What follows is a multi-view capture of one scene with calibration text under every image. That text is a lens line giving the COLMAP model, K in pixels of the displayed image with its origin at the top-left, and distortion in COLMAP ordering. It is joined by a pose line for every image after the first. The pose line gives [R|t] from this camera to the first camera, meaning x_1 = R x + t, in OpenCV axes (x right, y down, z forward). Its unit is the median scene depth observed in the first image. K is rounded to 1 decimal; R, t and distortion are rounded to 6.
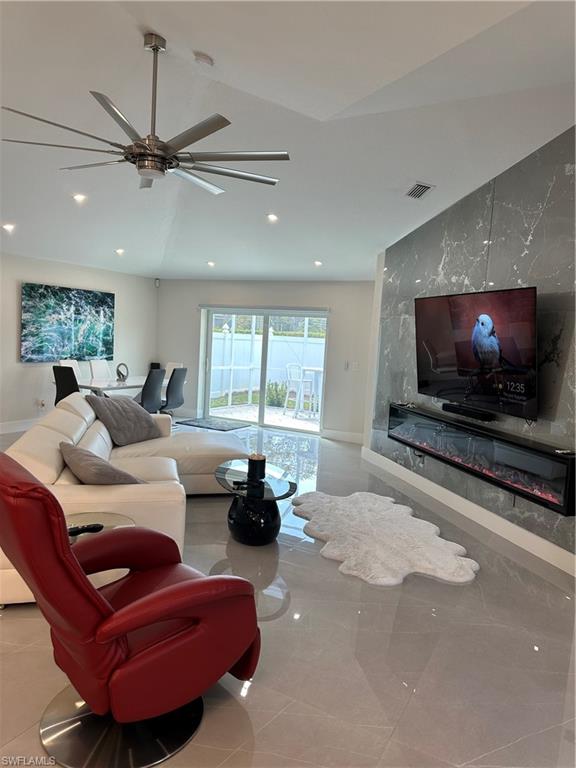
lens RADIAL K [[533.5, 0, 288.0], [0, 533.5, 384.0], [0, 0, 1]] dist [0.065662, -0.076613]
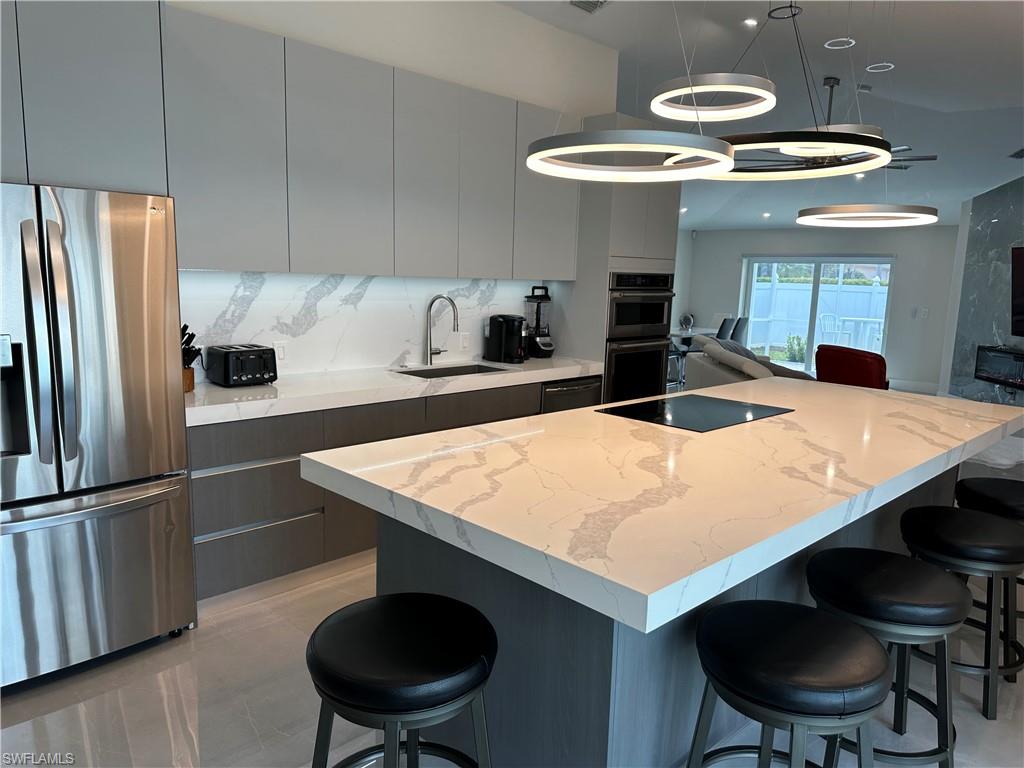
lens RADIAL K [[711.3, 0, 512.0], [0, 711.3, 384.0], [0, 0, 1]] dist [0.065662, -0.076613]
pose [[0.958788, 0.018968, -0.283489, -0.315491], [-0.005479, 0.998818, 0.048301, 0.051711], [0.284070, -0.044758, 0.957758, -0.699314]]
